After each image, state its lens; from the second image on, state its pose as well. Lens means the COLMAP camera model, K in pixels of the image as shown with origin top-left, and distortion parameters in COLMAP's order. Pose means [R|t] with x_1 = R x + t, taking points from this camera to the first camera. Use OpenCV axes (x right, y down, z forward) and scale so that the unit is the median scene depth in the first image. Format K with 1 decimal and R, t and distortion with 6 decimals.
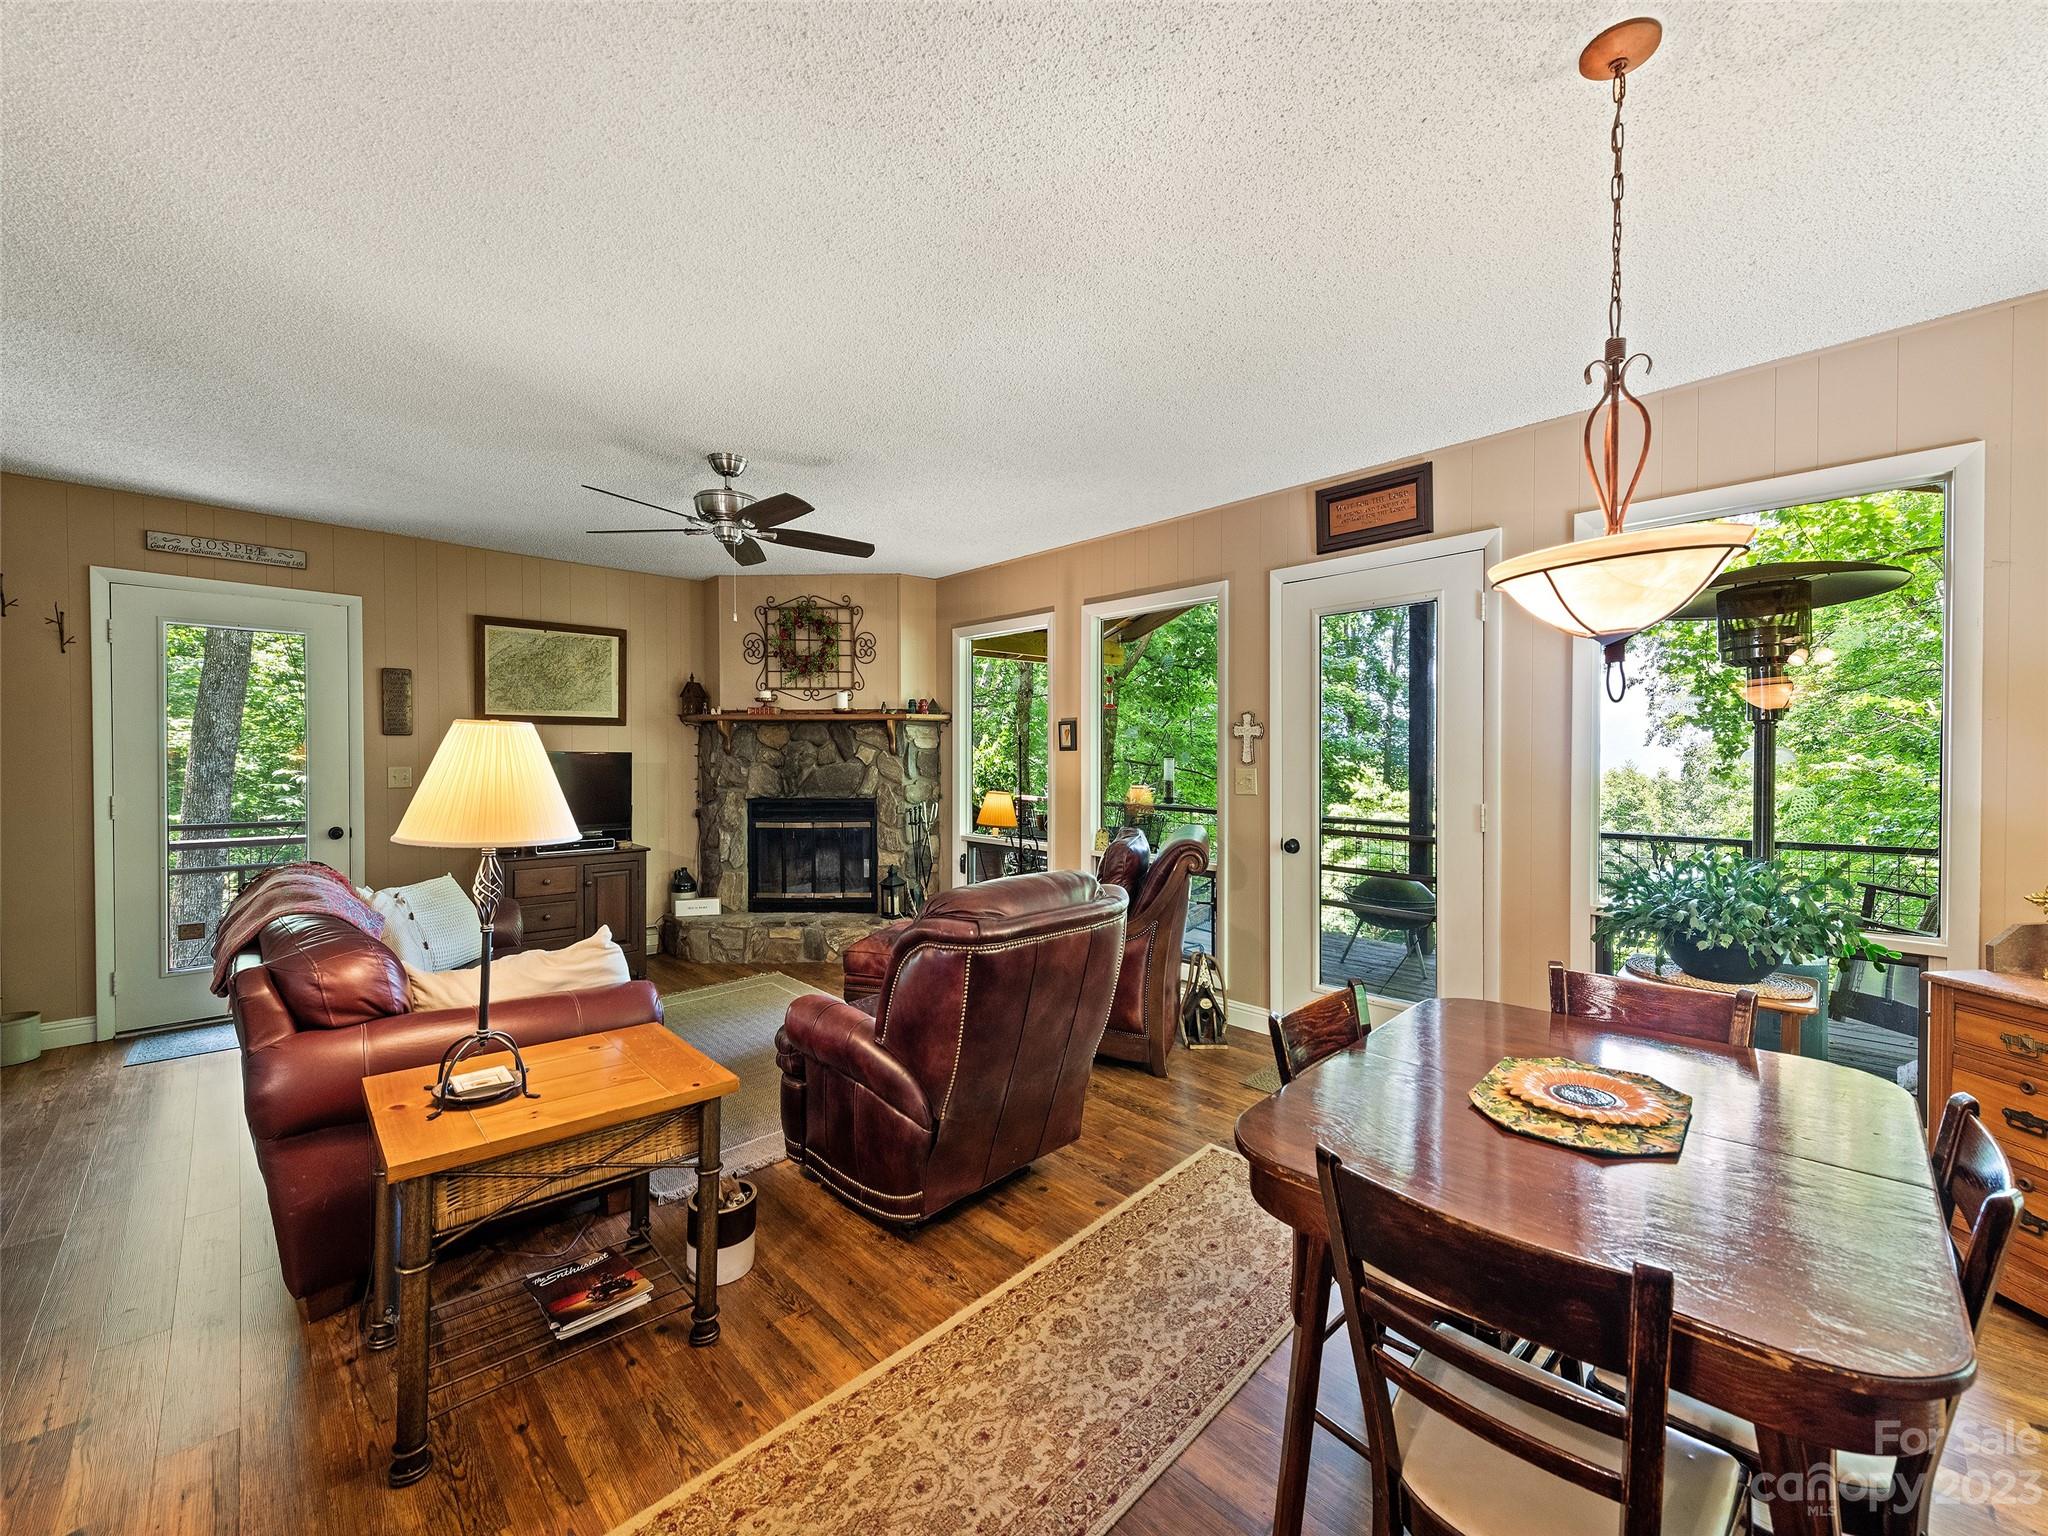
lens RADIAL K [[802.6, 0, 1028.5], [0, 802.6, 764.3], [0, 0, 1]] dist [0.002169, 0.000175]
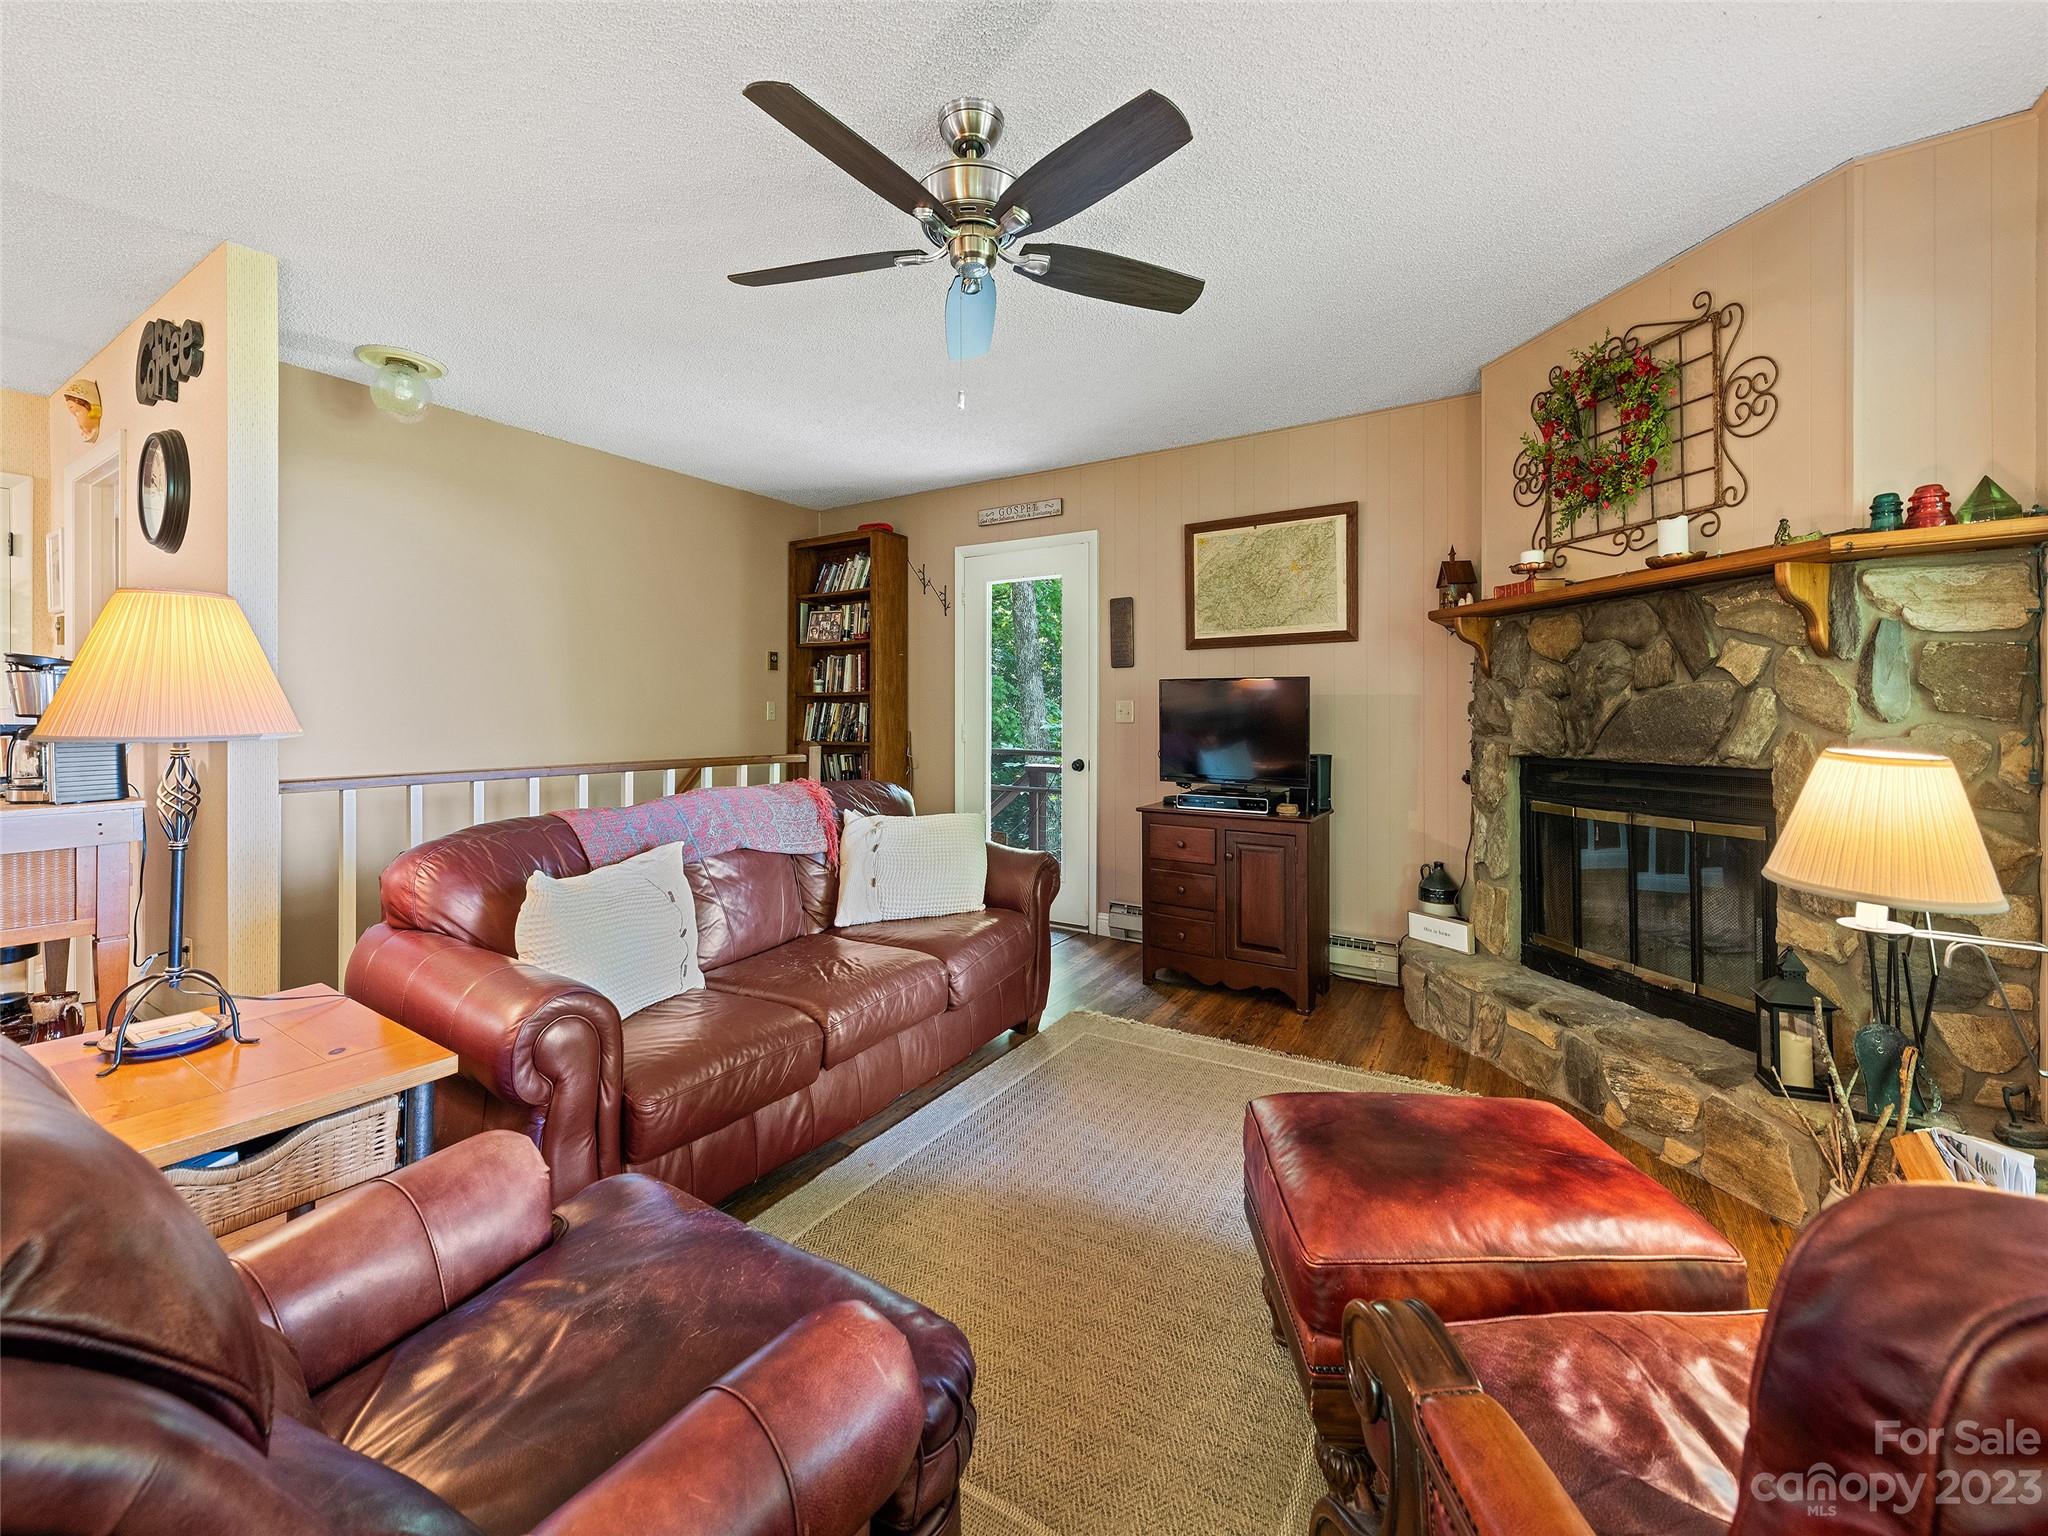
lens RADIAL K [[819.2, 0, 1028.0], [0, 819.2, 716.1], [0, 0, 1]] dist [-0.000591, -0.000281]
pose [[0.251864, -0.000487, -0.967763, 0.106391], [-0.012436, 0.999916, -0.003740, 0.022367], [0.967683, 0.012977, 0.251837, 0.547476]]
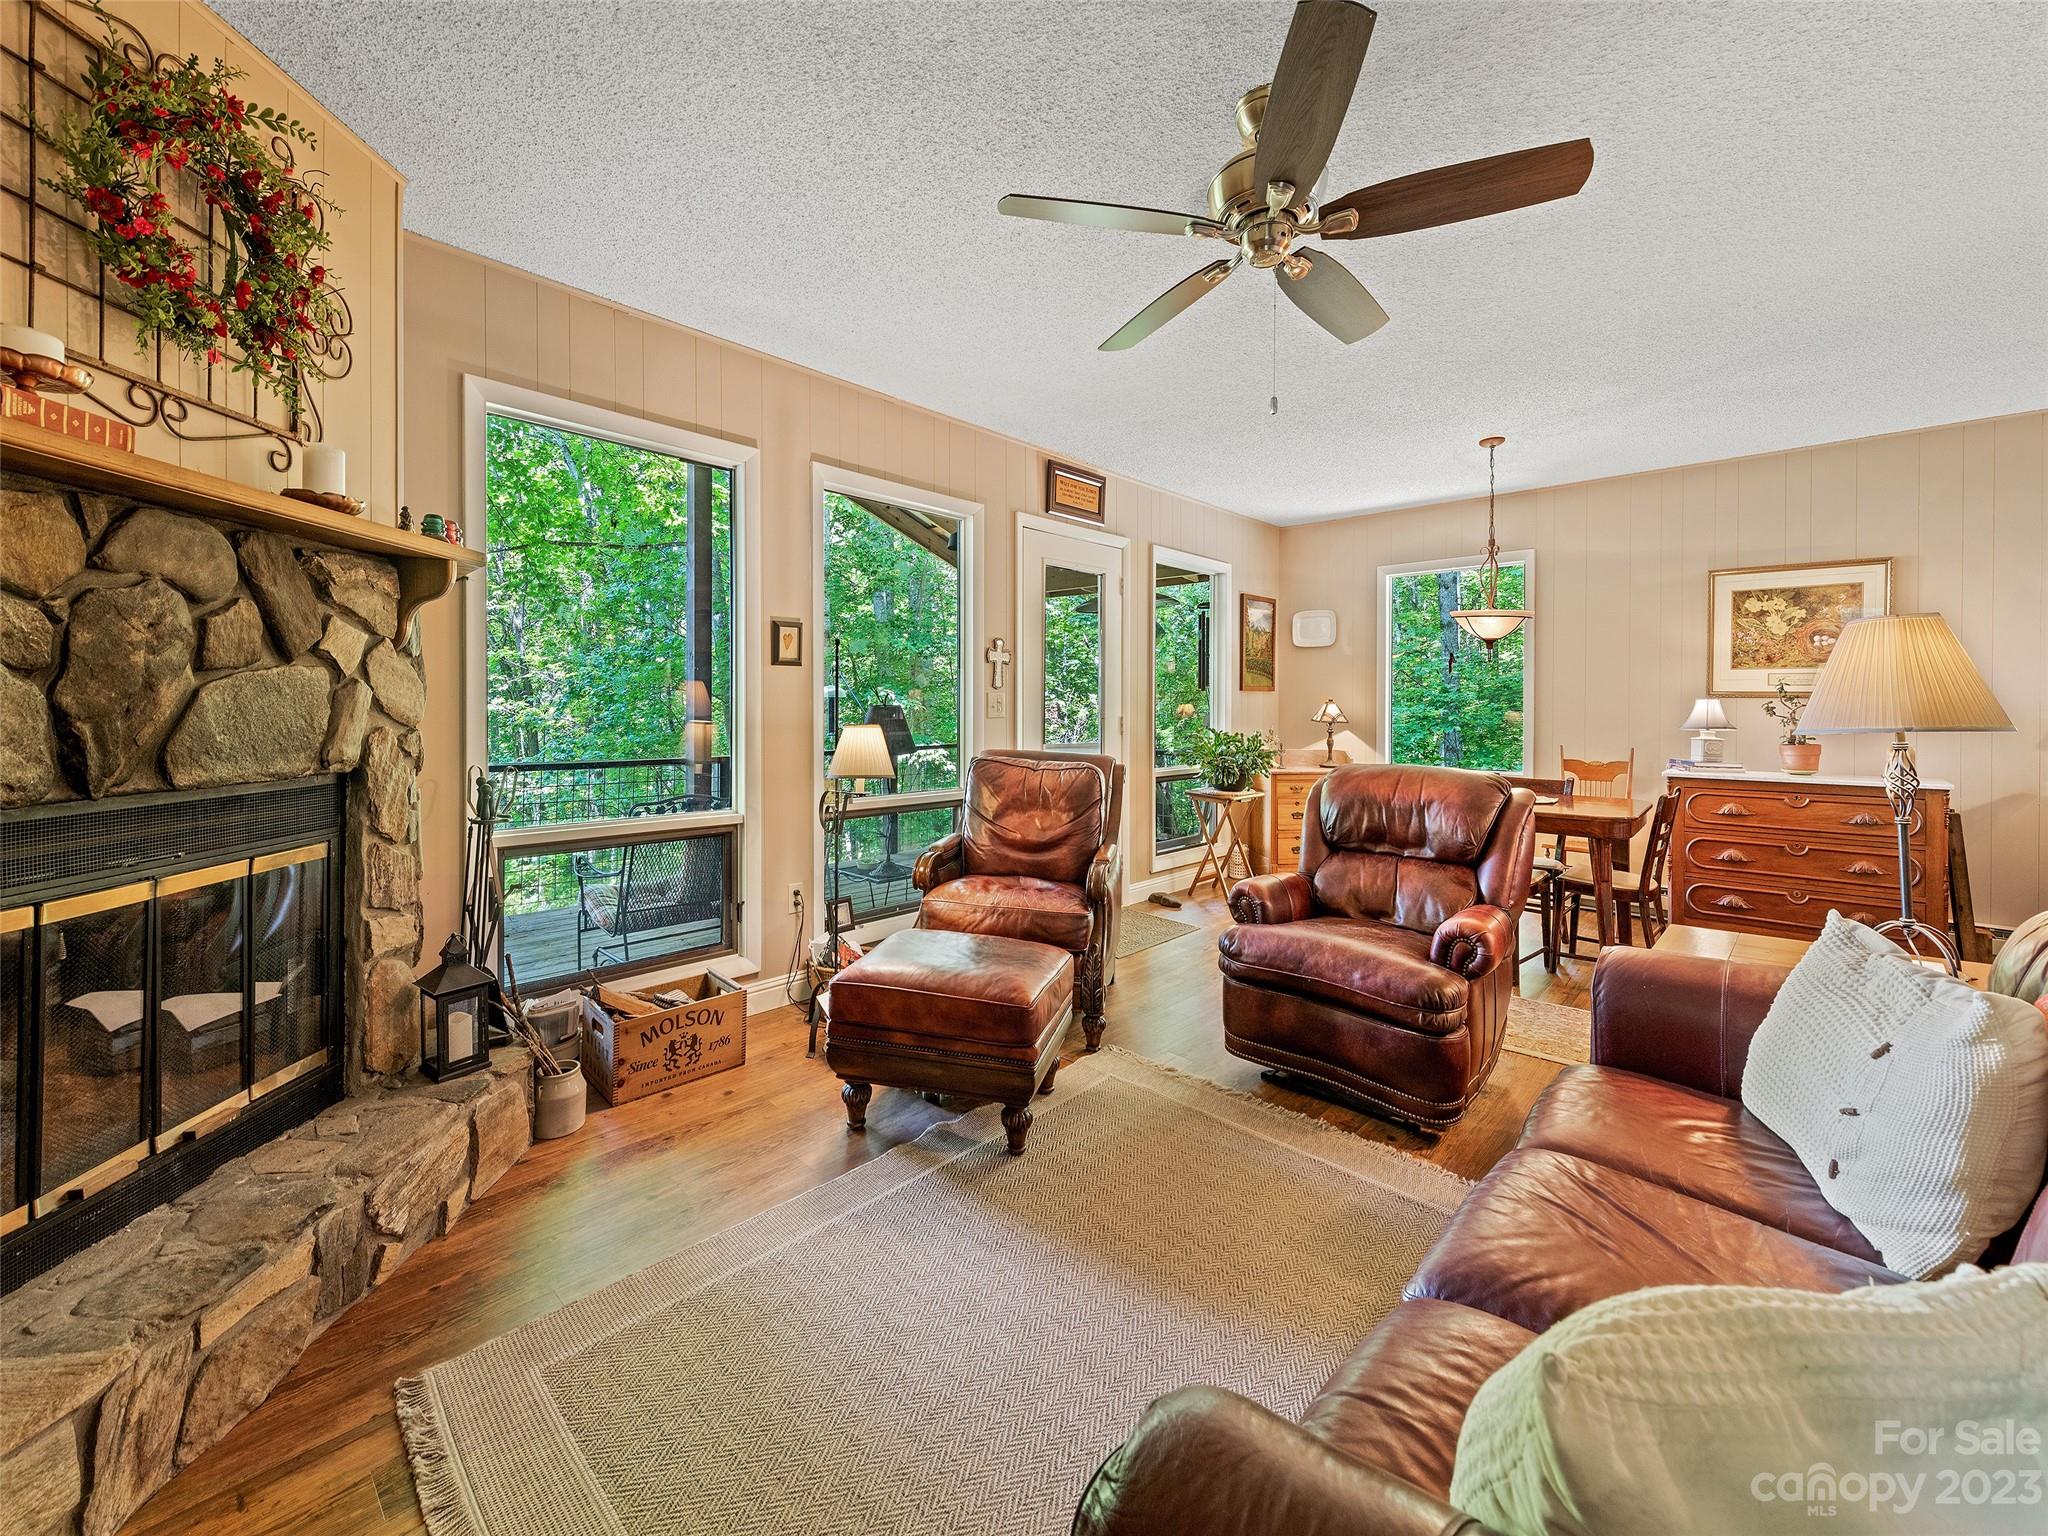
lens RADIAL K [[827.0, 0, 1005.9], [0, 827.0, 705.8], [0, 0, 1]] dist [-0.001243, -0.000227]
pose [[-0.035071, 0.000829, 0.999384, -0.567184], [0.009848, 0.999951, -0.000484, 0.016901], [-0.999336, 0.009824, -0.035077, 0.731911]]
